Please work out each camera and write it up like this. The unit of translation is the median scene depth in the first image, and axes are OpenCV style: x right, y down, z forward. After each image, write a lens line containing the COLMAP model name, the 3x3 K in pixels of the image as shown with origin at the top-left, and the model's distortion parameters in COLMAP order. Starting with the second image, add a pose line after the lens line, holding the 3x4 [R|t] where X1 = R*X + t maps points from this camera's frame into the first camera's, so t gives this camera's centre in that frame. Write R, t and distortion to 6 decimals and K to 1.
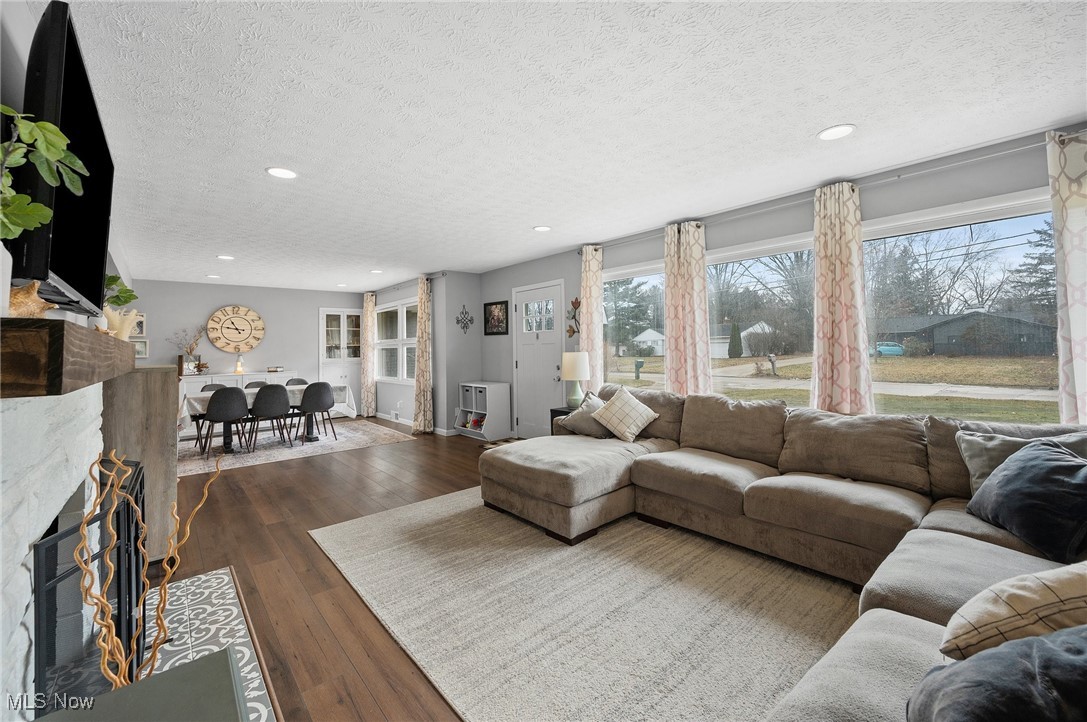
lens RADIAL K [[439.8, 0, 546.0], [0, 439.8, 333.1], [0, 0, 1]] dist [0.001770, 0.000257]
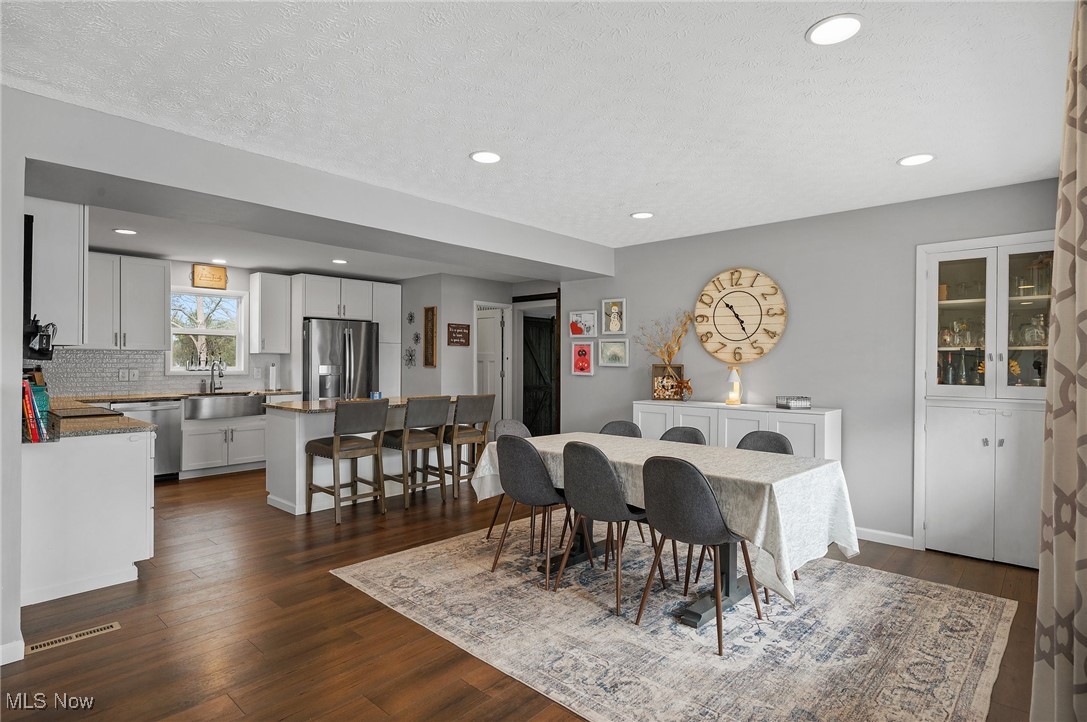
lens RADIAL K [[563.6, 0, 543.5], [0, 563.6, 361.0], [0, 0, 1]] dist [-0.001289, -0.000630]
pose [[0.115249, 0.022493, -0.993082, -0.097128], [0.024244, 0.999382, 0.025449, 0.023537], [0.993041, -0.027009, 0.114632, 0.789118]]
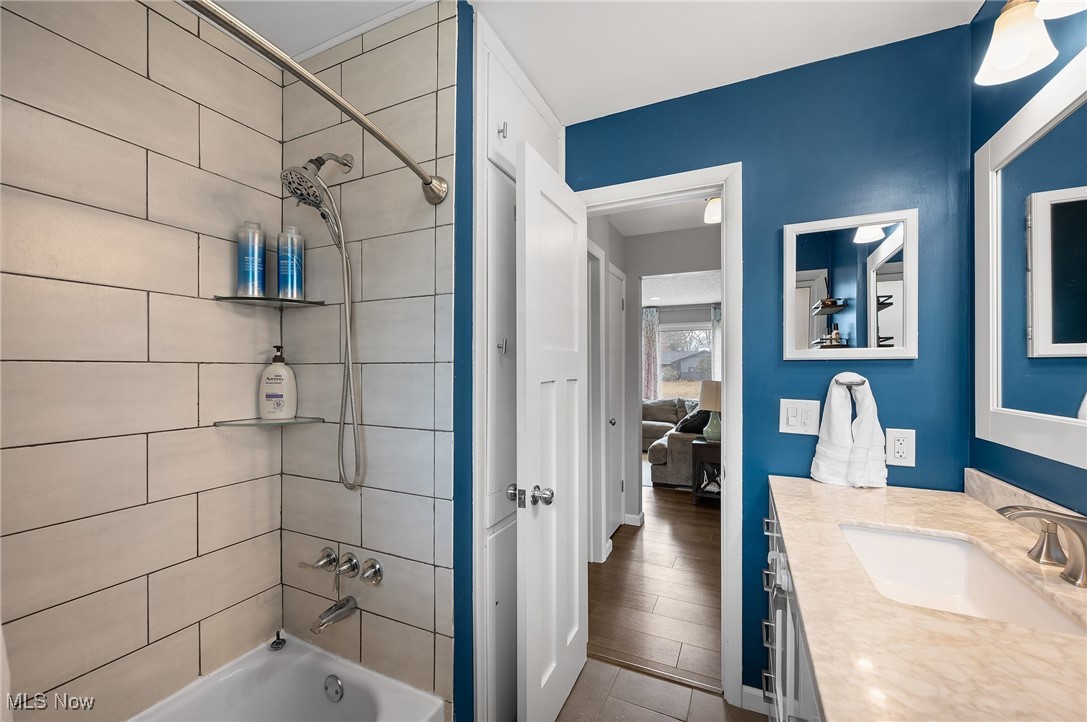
lens RADIAL K [[429.4, 0, 543.5], [0, 429.4, 361.0], [0, 0, 1]] dist [-0.000397, 0.000047]
pose [[0.915837, 0.028002, 0.400572, -0.360174], [-0.032196, 0.999475, 0.003741, -0.012849], [-0.400257, -0.016323, 0.916257, -0.410029]]
